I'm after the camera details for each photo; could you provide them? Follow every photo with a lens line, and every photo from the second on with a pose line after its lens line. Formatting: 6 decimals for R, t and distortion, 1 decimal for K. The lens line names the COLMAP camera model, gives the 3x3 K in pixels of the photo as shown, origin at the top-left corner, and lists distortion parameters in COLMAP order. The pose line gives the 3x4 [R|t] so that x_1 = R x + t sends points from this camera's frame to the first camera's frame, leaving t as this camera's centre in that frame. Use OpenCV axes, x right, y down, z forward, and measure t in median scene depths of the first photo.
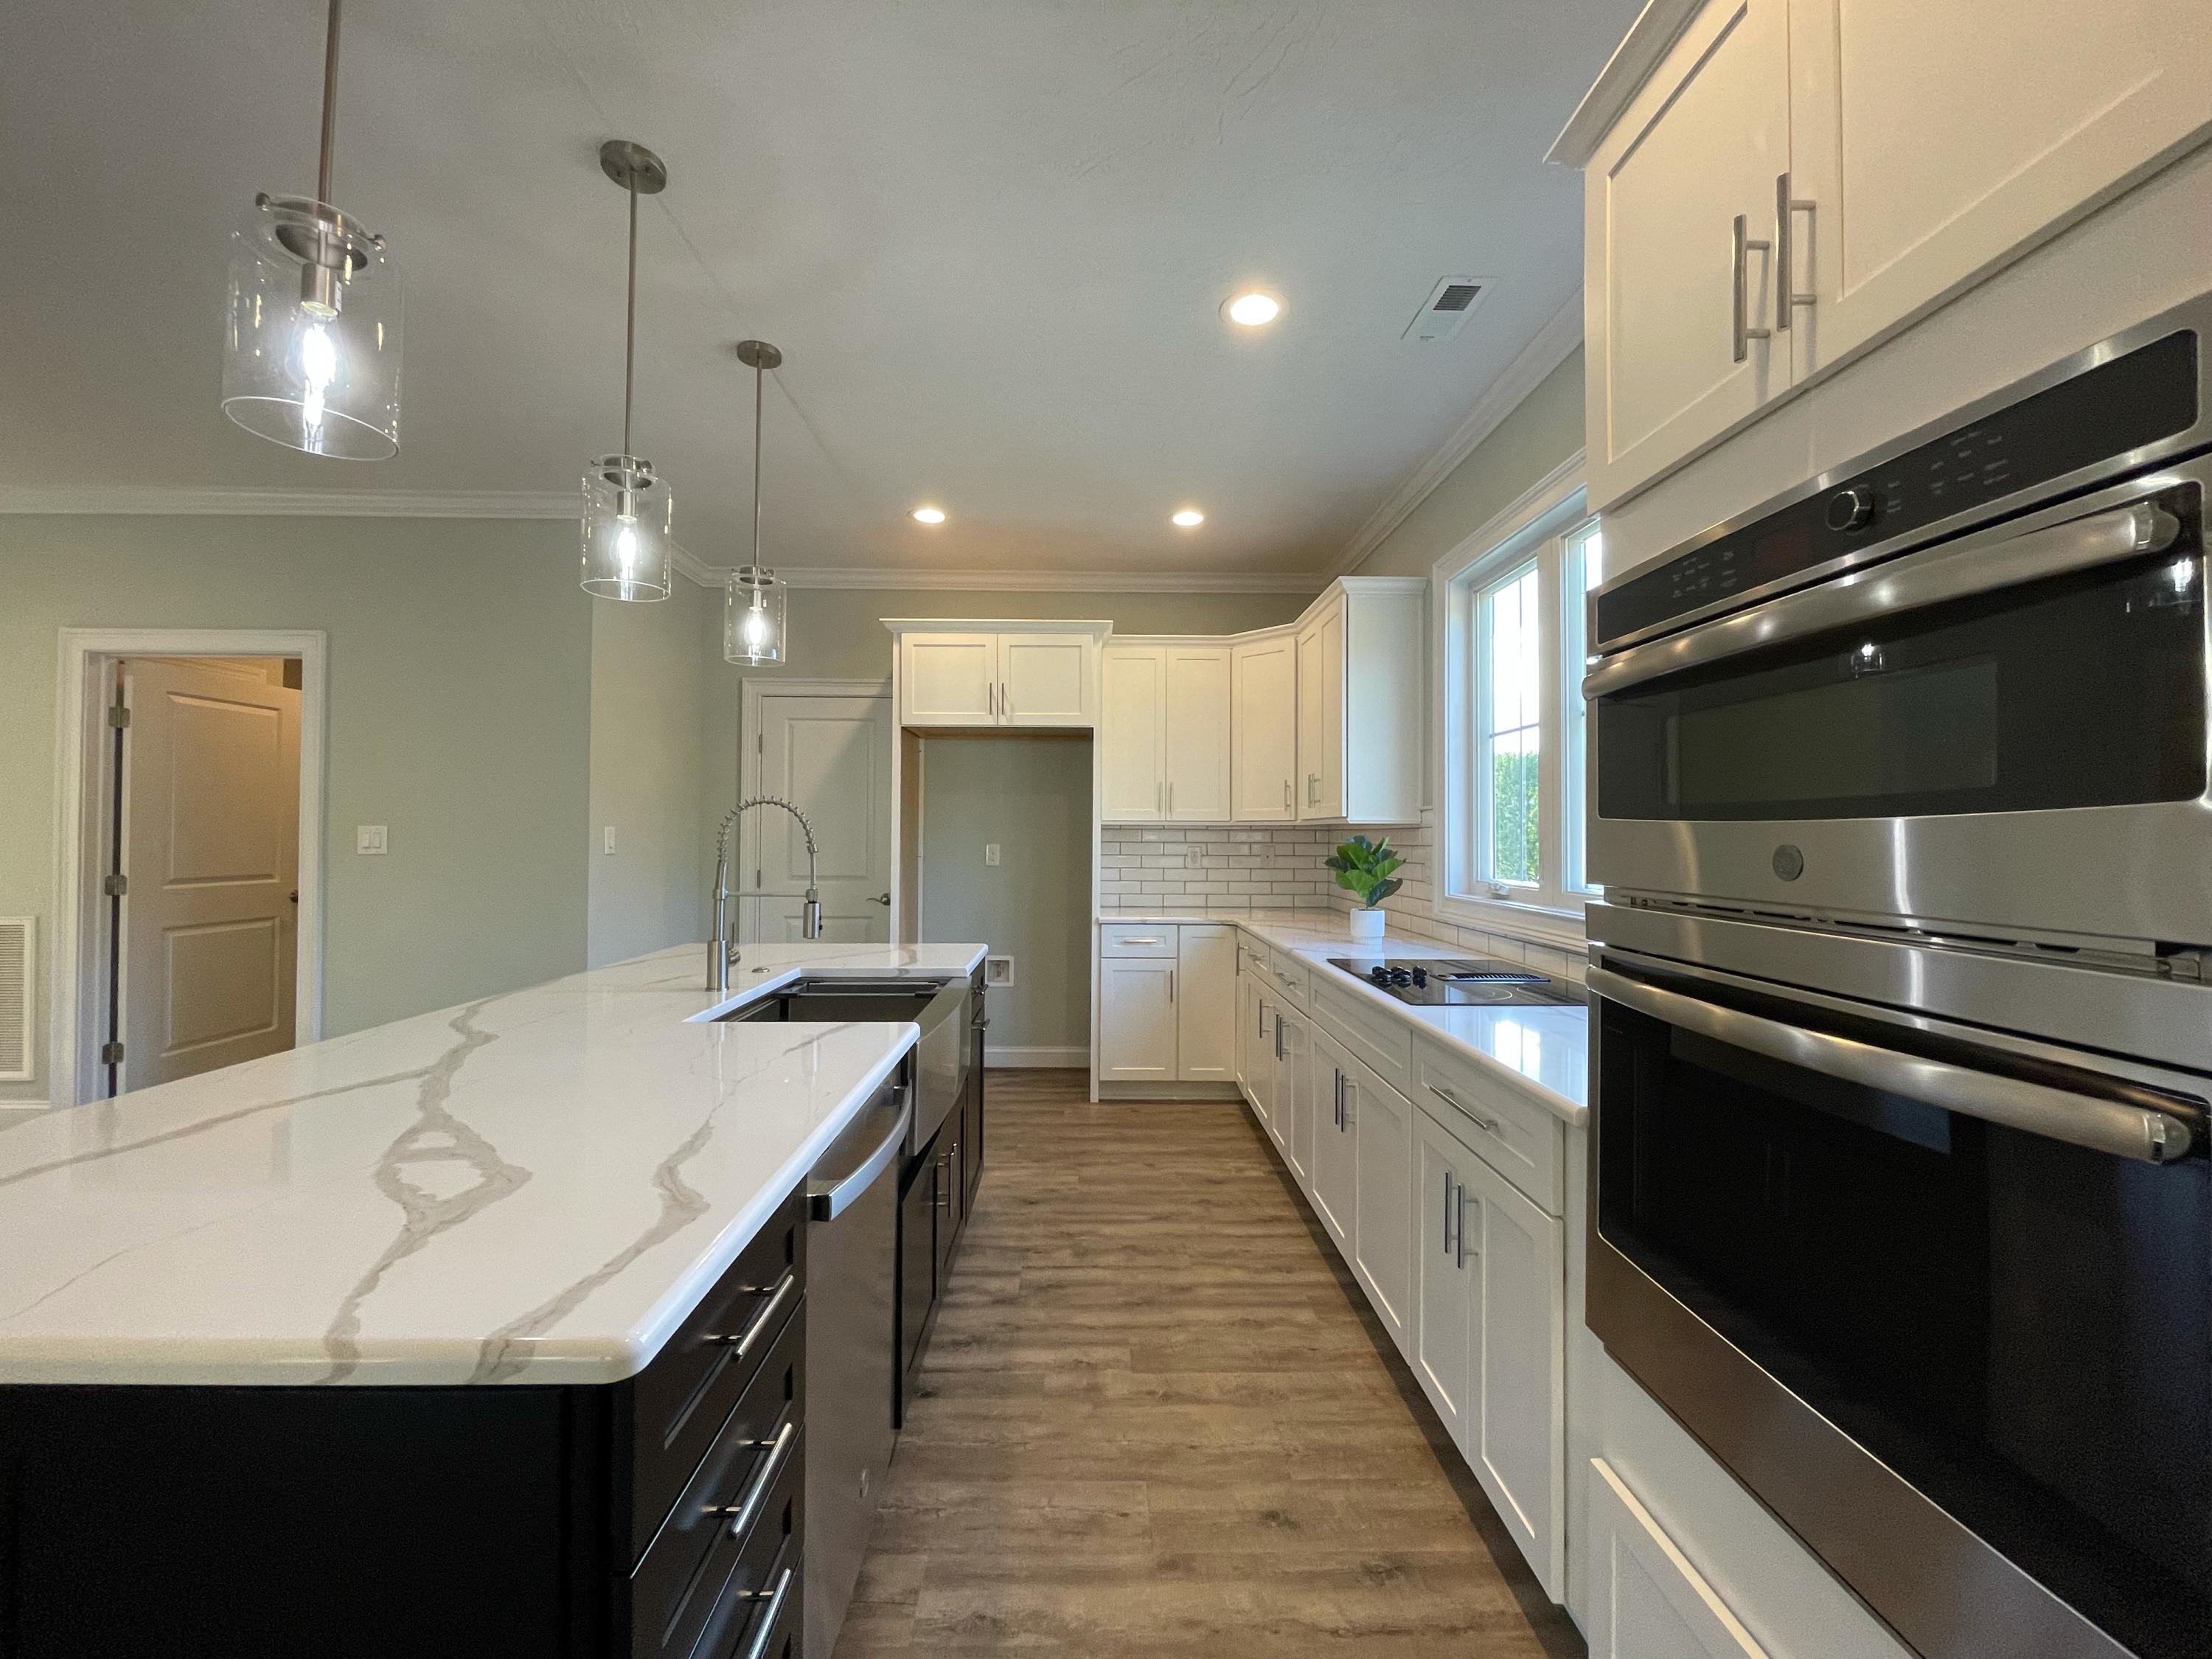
lens RADIAL K [[891.4, 0, 1101.4], [0, 891.4, 821.4], [0, 0, 1]] dist [-0.001853, 0.000018]
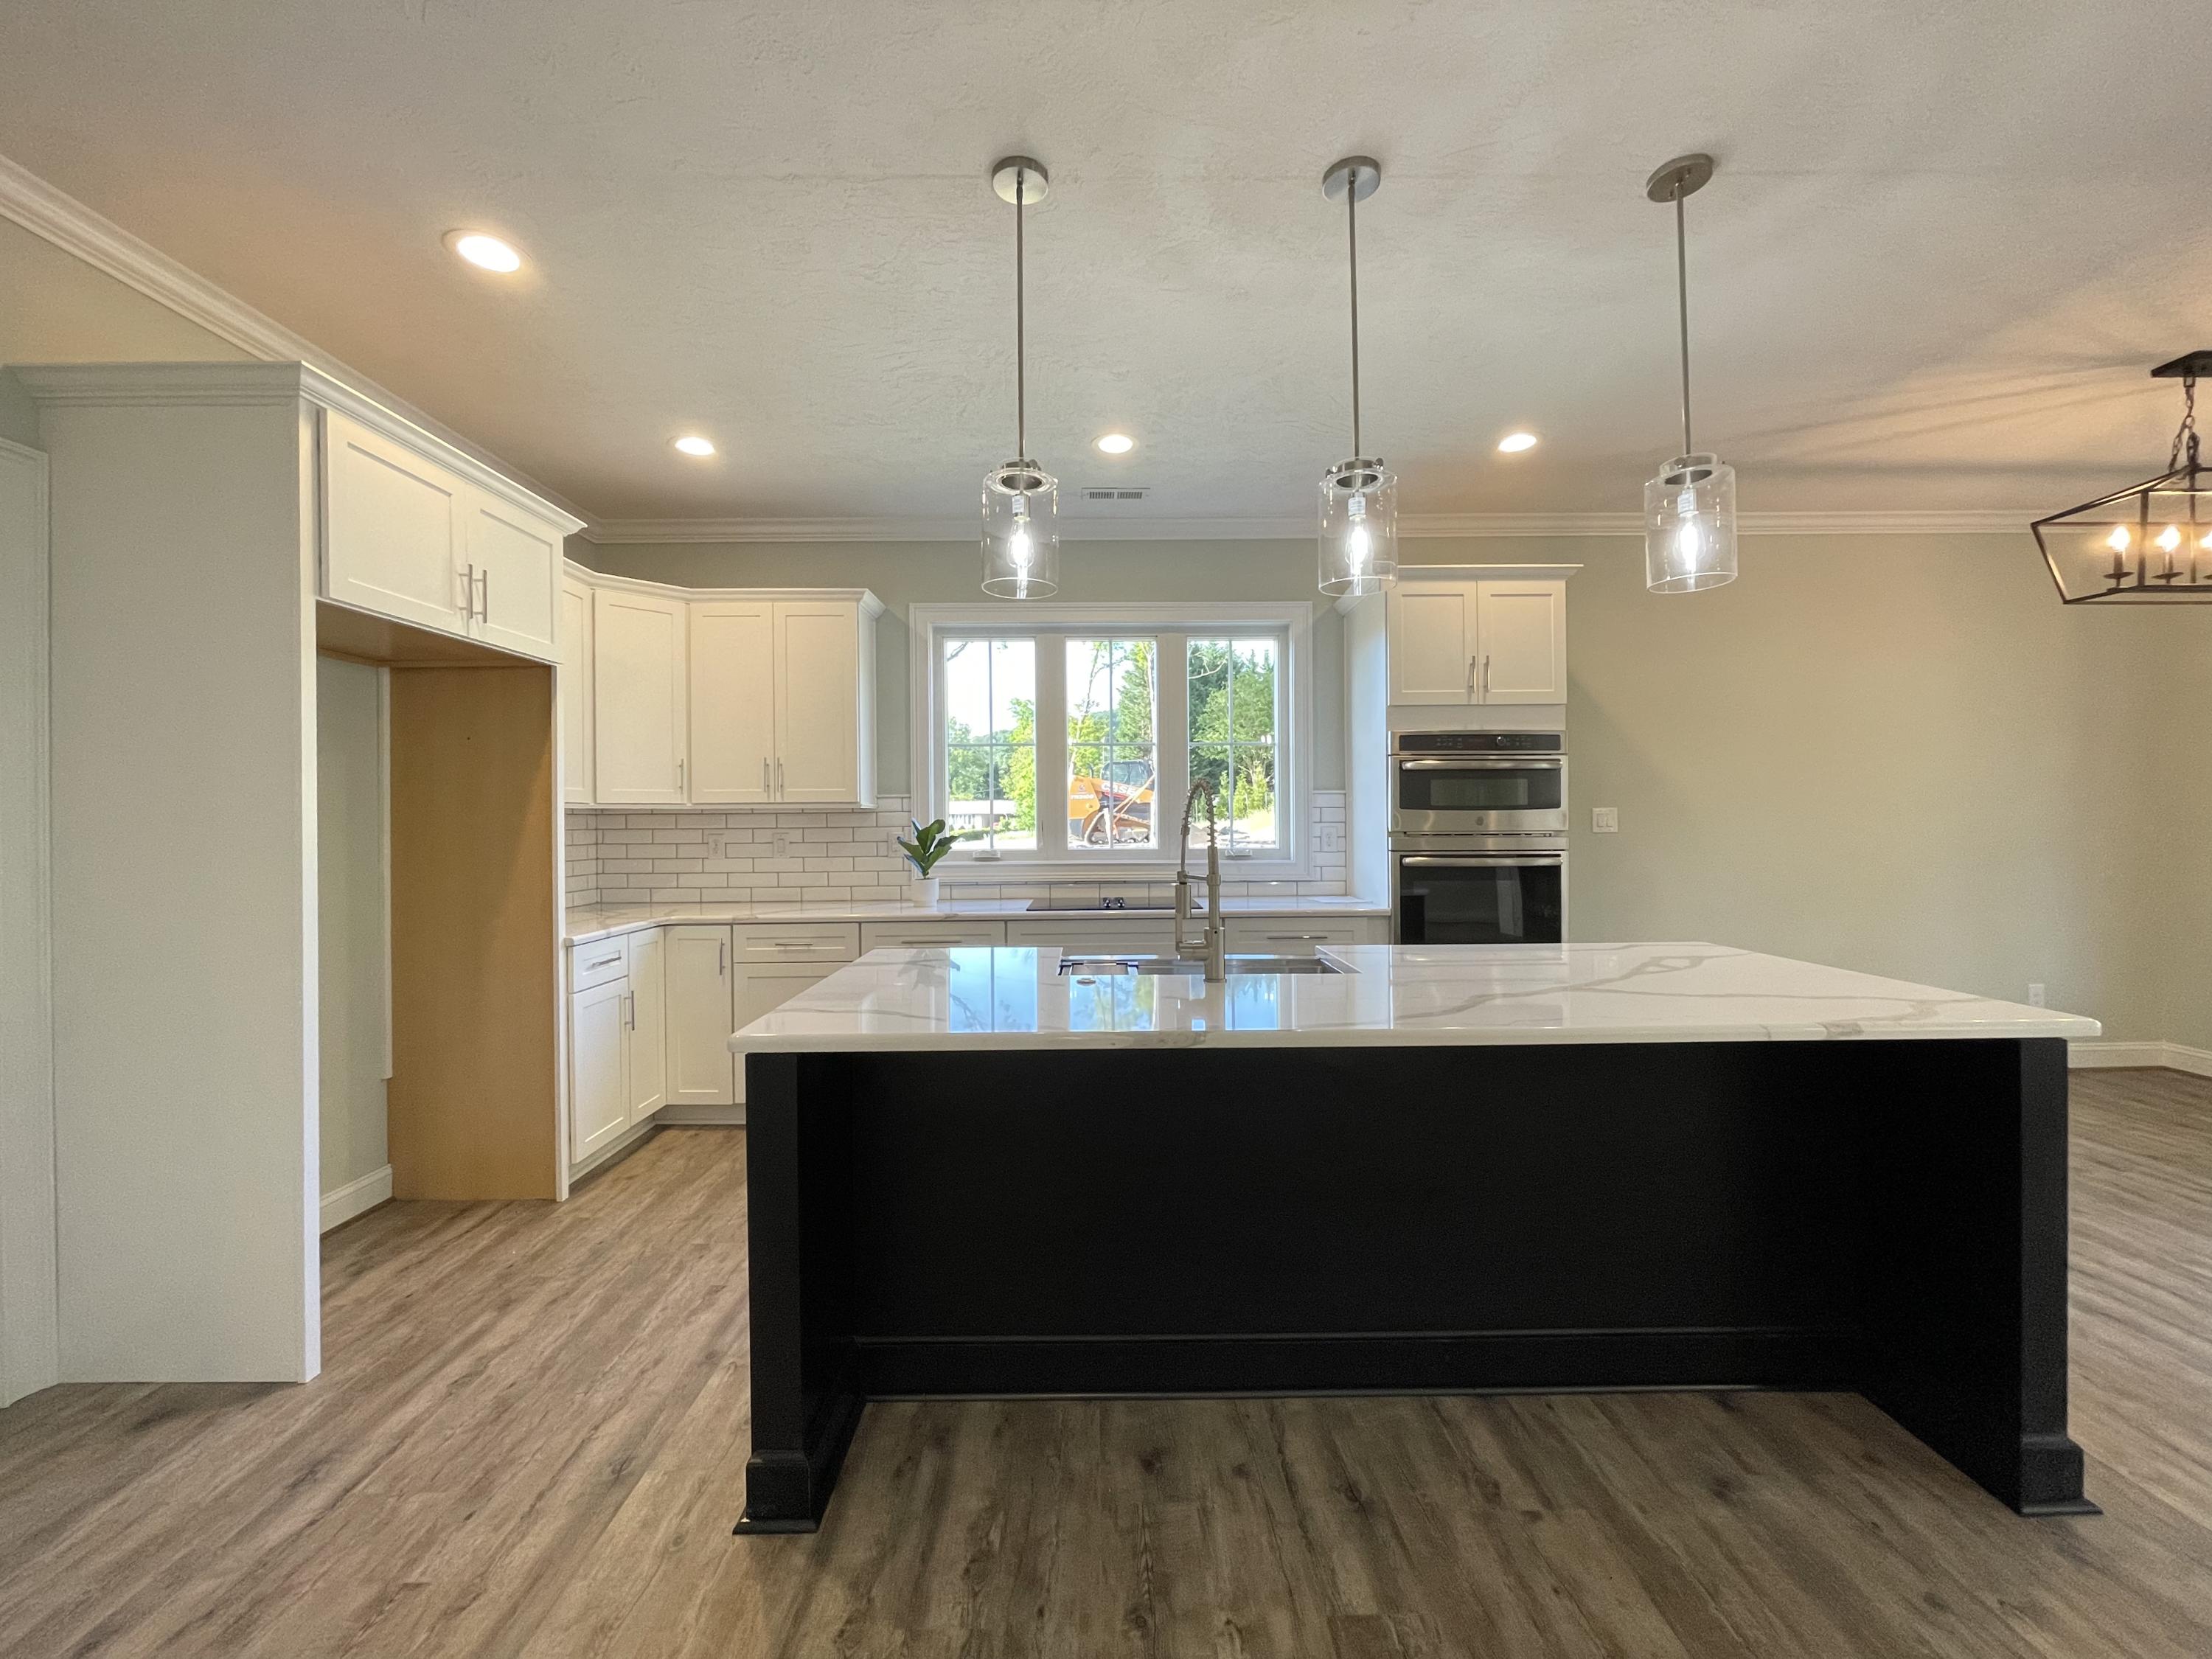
lens RADIAL K [[891.4, 0, 1101.4], [0, 891.4, 821.4], [0, 0, 1]] dist [-0.001853, 0.000018]
pose [[0.010189, -0.008503, 0.999912, -0.898549], [-0.008979, 0.999923, 0.008595, 0.007300], [-0.999908, -0.009066, 0.010112, 0.725818]]
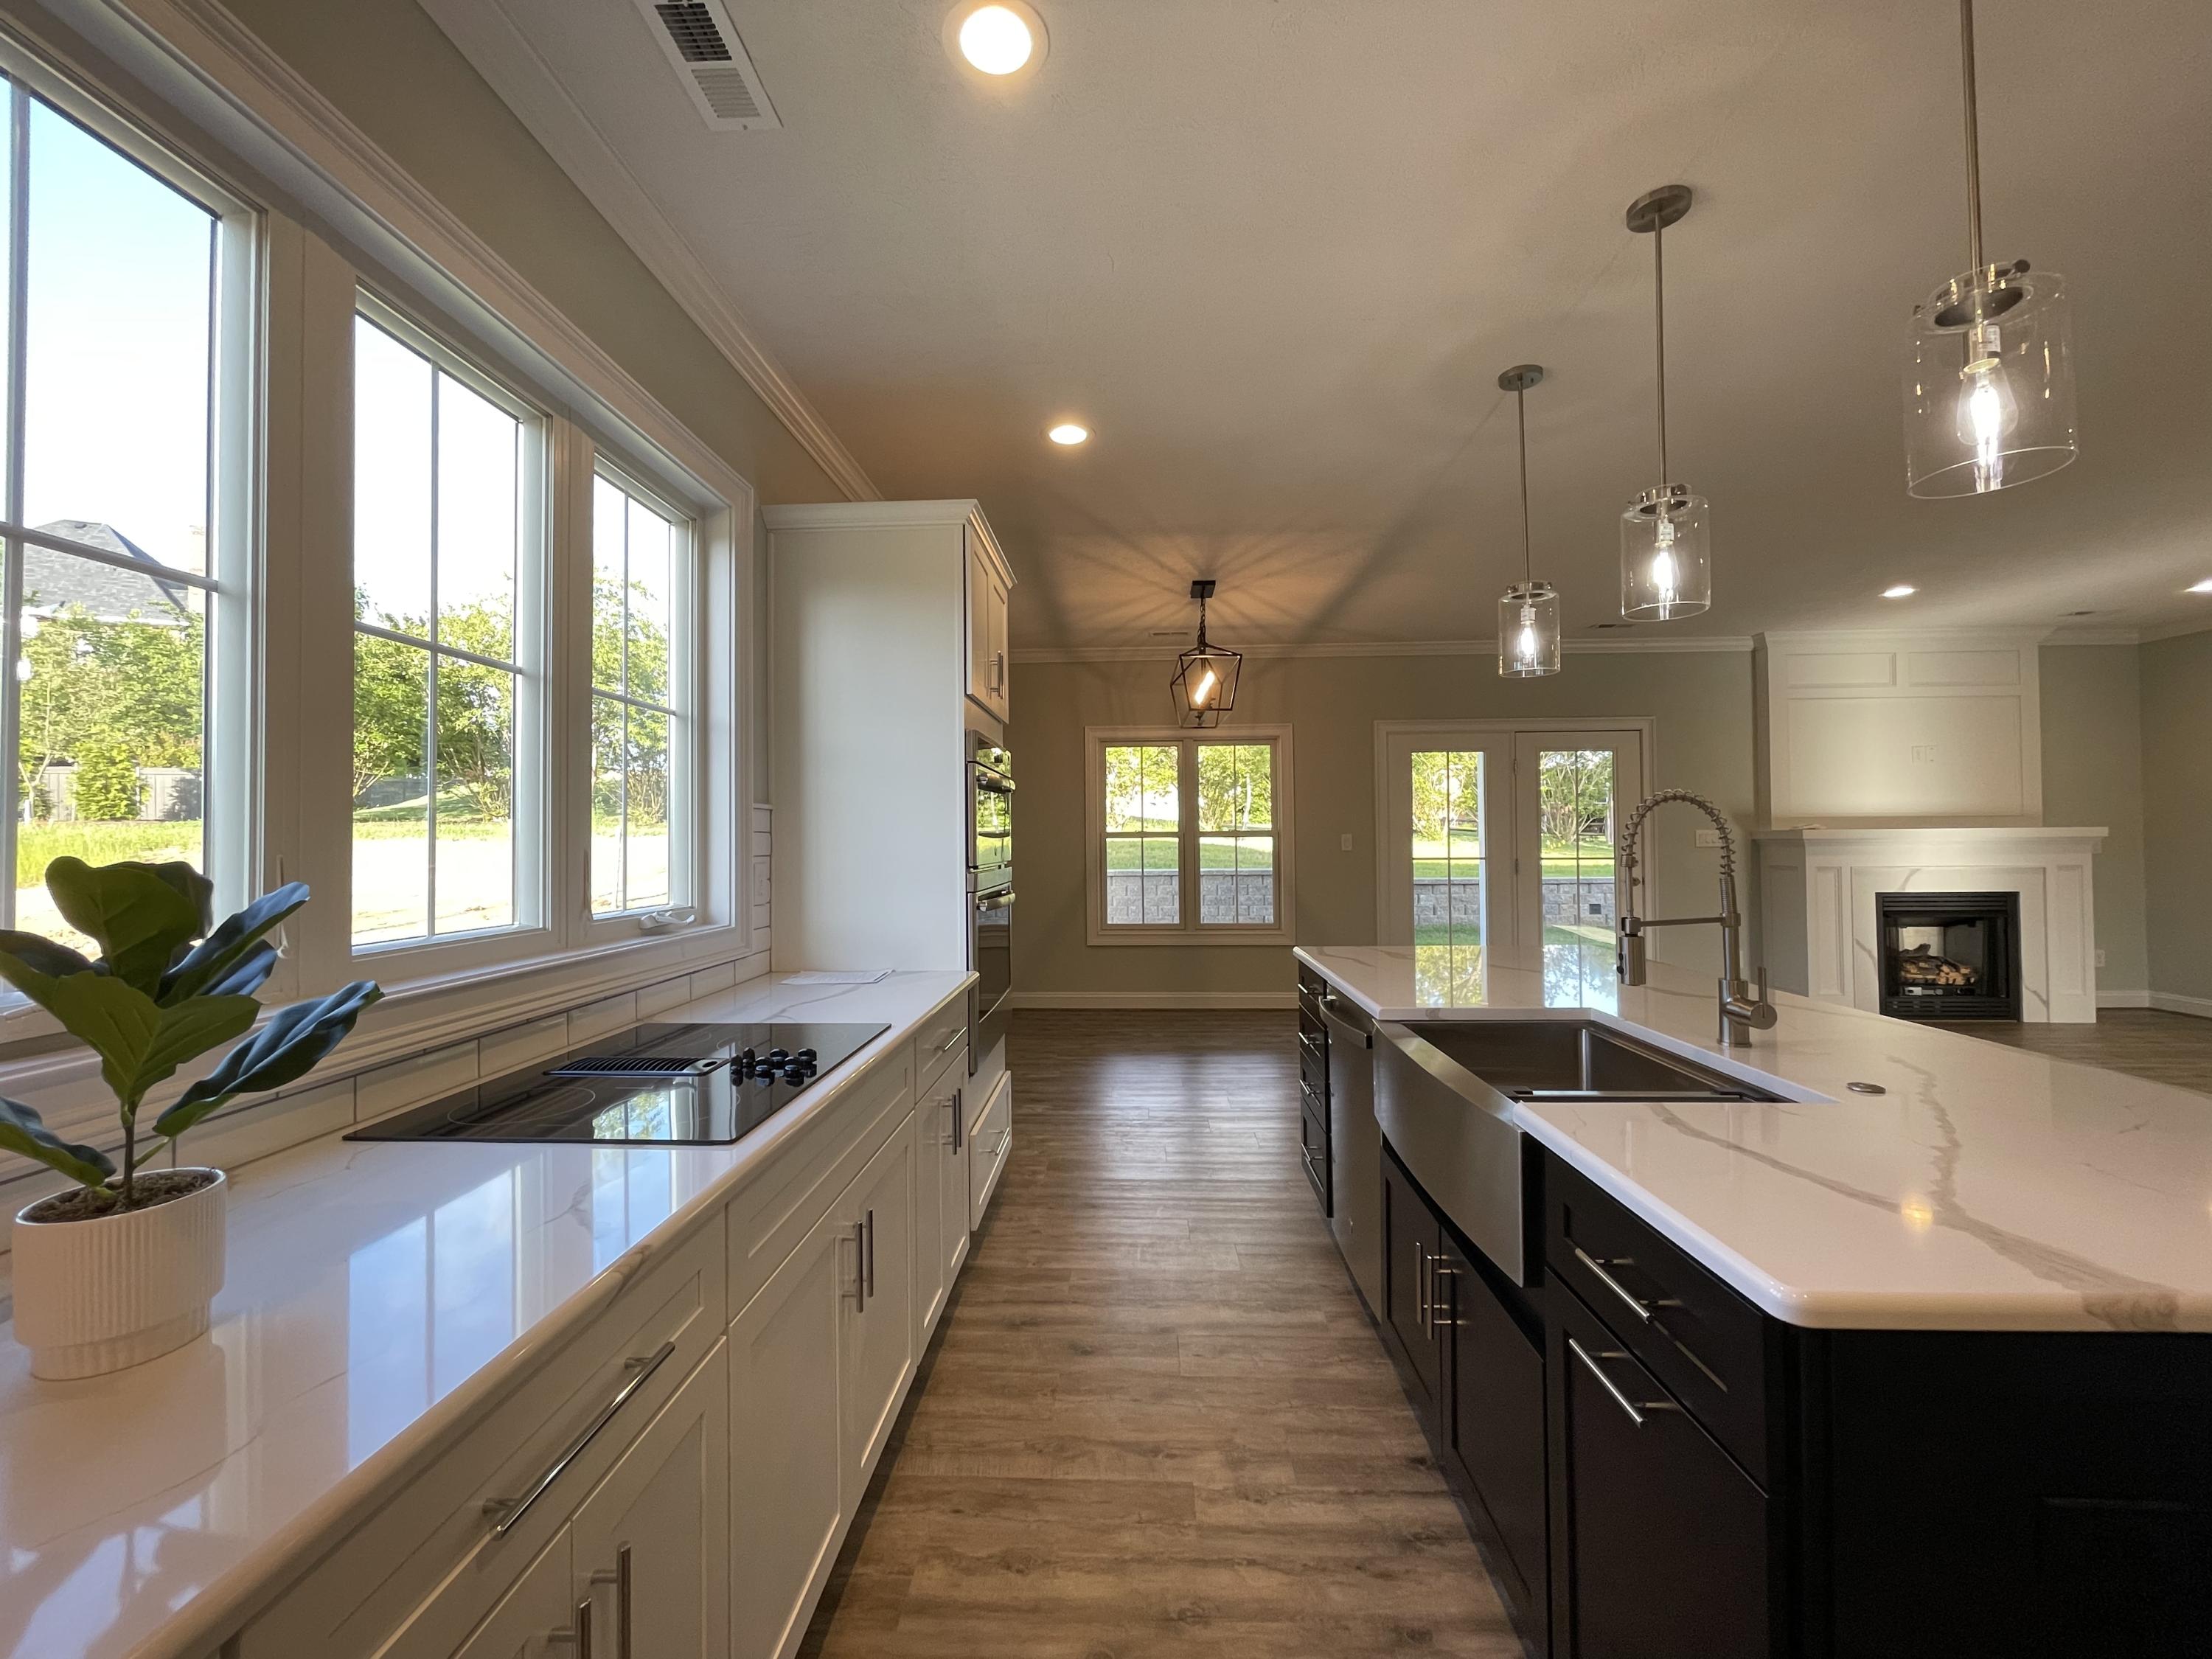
lens RADIAL K [[891.4, 0, 1101.4], [0, 891.4, 821.4], [0, 0, 1]] dist [-0.001853, 0.000018]
pose [[-0.997880, 0.004607, 0.064916, 0.039491], [0.002280, 0.999354, -0.035874, 0.014926], [-0.065039, -0.035650, -0.997246, 1.177797]]
